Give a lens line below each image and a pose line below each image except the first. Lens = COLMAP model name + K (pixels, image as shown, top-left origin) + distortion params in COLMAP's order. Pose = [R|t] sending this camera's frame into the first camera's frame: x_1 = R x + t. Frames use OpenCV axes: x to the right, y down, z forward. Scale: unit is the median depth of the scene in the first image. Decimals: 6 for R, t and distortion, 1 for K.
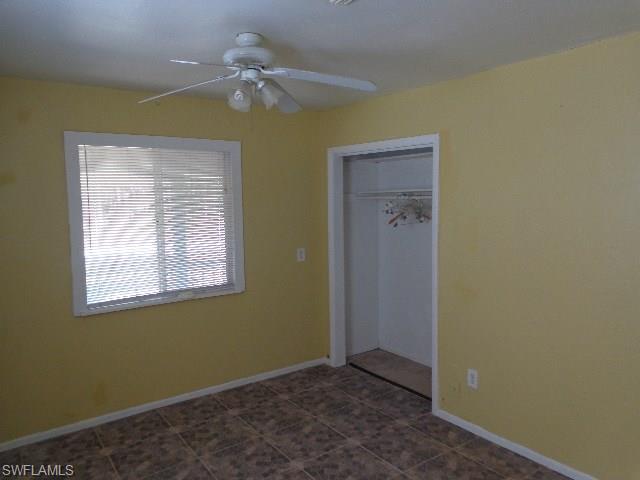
lens RADIAL K [[476.1, 0, 318.5], [0, 476.1, 237.6], [0, 0, 1]] dist [0.002103, 0.005061]
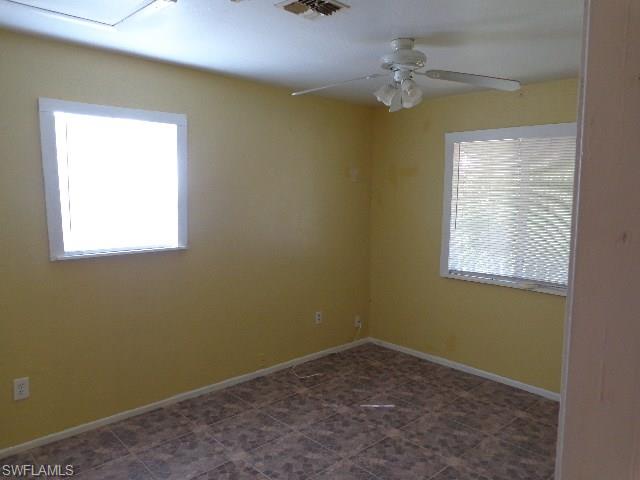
lens RADIAL K [[476.1, 0, 318.4], [0, 476.1, 241.8], [0, 0, 1]] dist [0.002103, 0.005061]
pose [[0.138720, 0.137173, -0.980786, 0.710617], [-0.082946, 0.988490, 0.126519, -0.066206], [0.986852, 0.063802, 0.148501, 0.472878]]
